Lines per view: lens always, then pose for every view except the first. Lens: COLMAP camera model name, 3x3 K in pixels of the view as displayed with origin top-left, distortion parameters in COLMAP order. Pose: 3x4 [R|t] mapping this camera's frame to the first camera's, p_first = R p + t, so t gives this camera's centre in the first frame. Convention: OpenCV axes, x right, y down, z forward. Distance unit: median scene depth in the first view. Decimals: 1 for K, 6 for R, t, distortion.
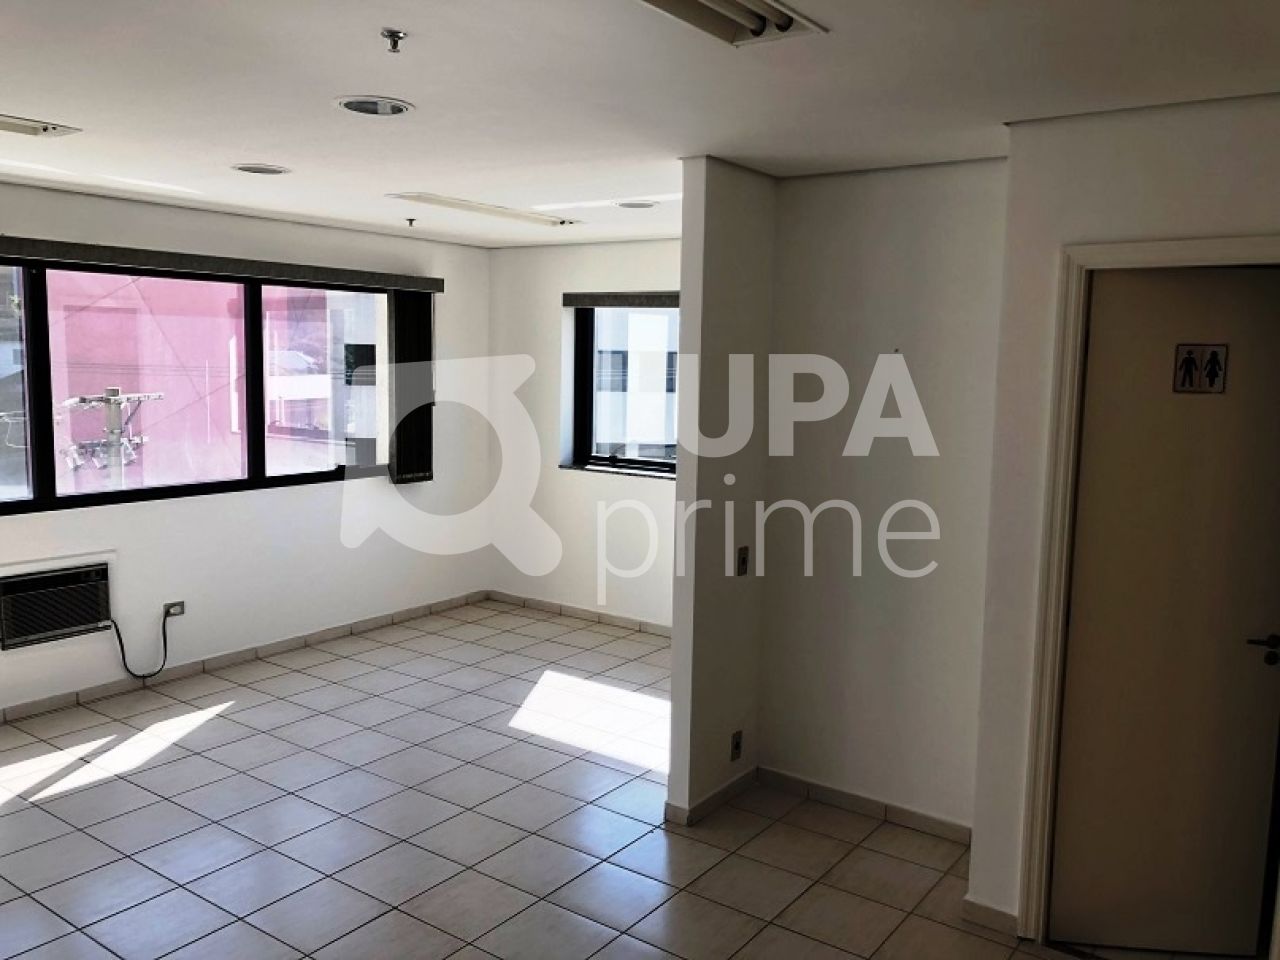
lens RADIAL K [[1039.0, 0, 640.0], [0, 1039.0, 480.0], [0, 0, 1]] dist [0.030076, 0.010360]
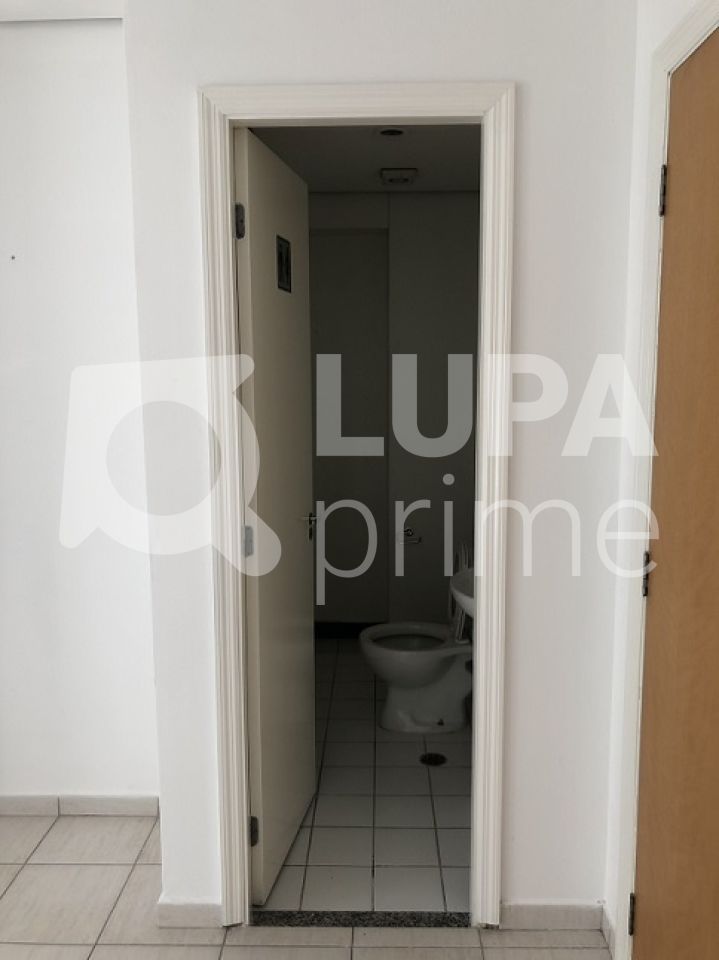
lens RADIAL K [[790.1, 0, 359.5], [0, 790.1, 480.0], [0, 0, 1]] dist [-0.001747, 0.009186]
pose [[0.826973, -0.096766, 0.553852, 0.060773], [0.083870, 0.995288, 0.048662, 0.025154], [-0.555951, 0.006210, 0.831192, 0.186447]]
